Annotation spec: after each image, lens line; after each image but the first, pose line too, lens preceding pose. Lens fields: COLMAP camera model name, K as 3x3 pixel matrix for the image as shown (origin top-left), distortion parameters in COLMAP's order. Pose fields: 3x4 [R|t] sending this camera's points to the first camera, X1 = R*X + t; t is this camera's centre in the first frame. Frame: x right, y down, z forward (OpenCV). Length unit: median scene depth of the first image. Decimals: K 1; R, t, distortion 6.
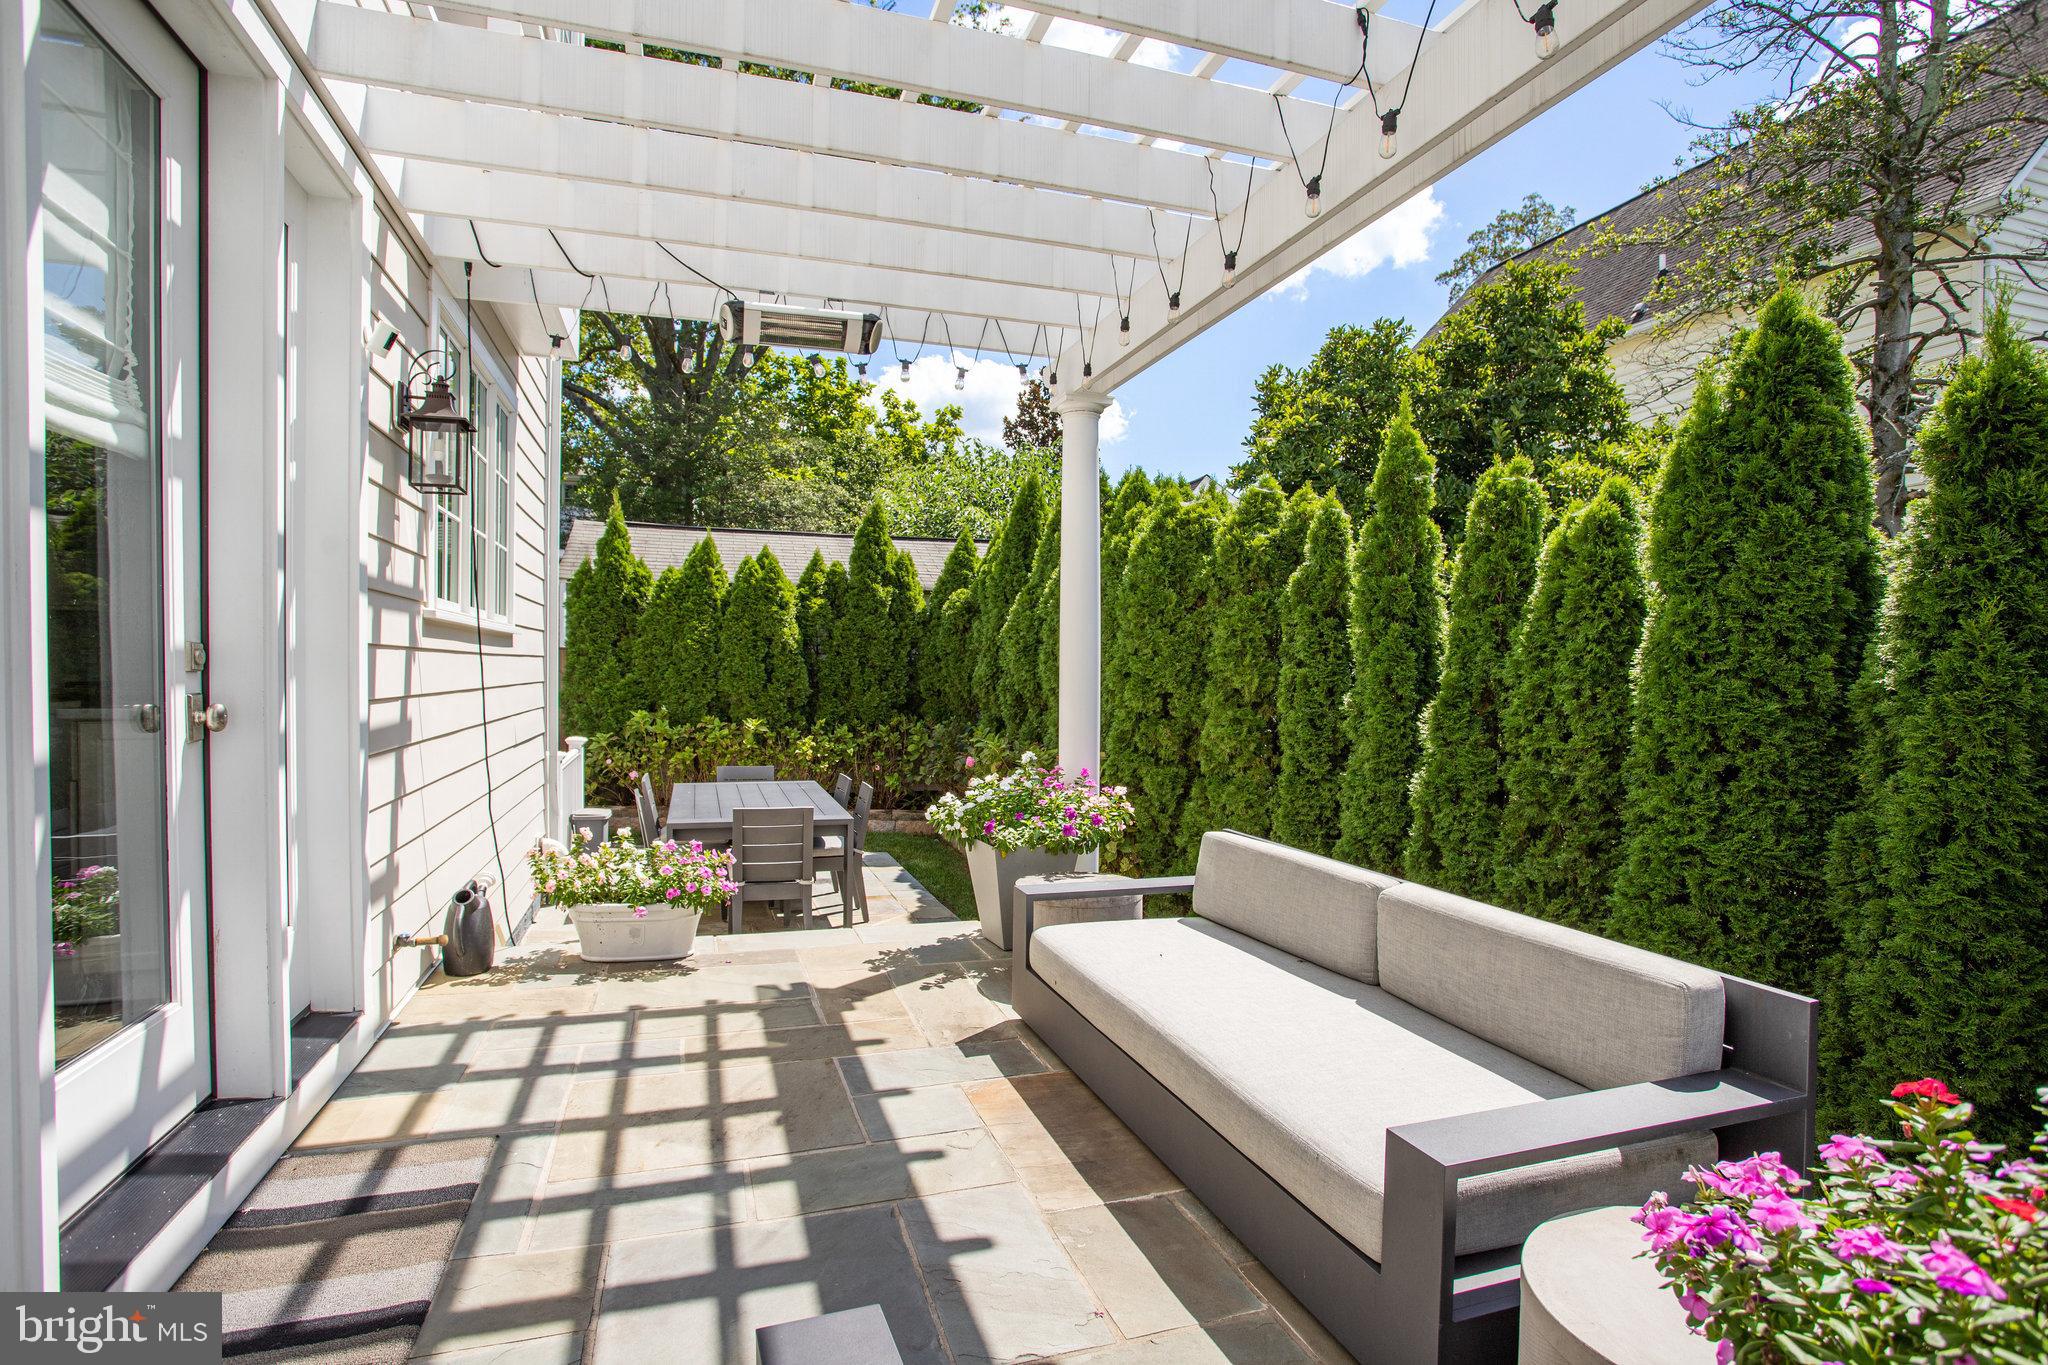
lens RADIAL K [[1041.2, 0, 1033.7], [0, 1041.2, 679.8], [0, 0, 1]] dist [-0.063120, 0.027723]
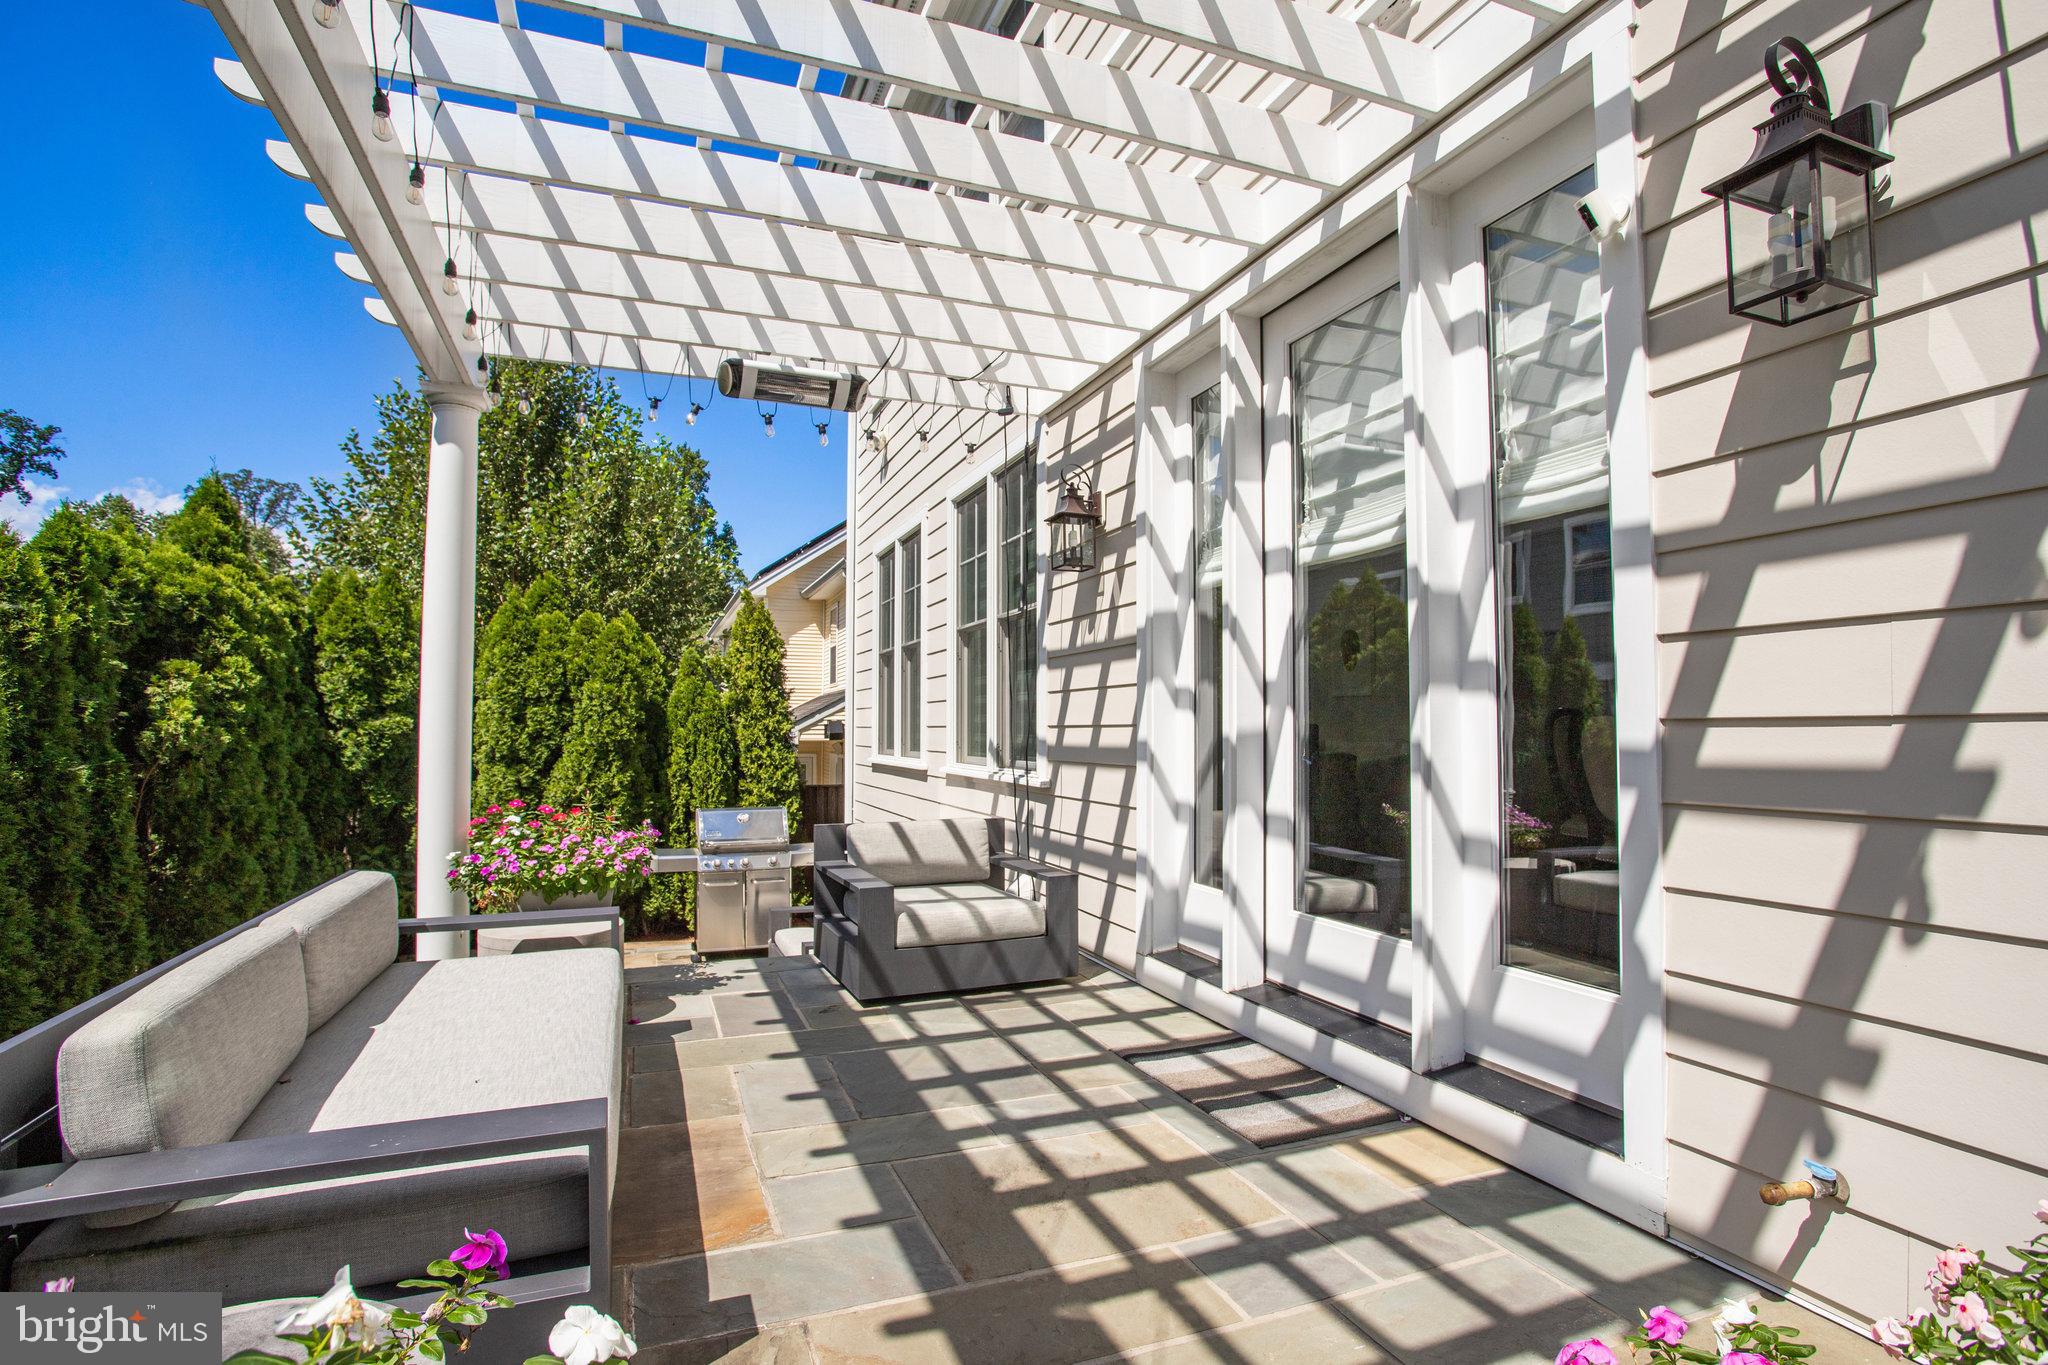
lens RADIAL K [[1041.2, 0, 1033.7], [0, 1041.2, 679.8], [0, 0, 1]] dist [-0.063120, 0.027723]
pose [[-0.998922, -0.003999, -0.046239, -0.251570], [-0.002191, 0.999233, -0.039086, 0.030085], [0.046360, -0.038942, -0.998165, 1.979039]]
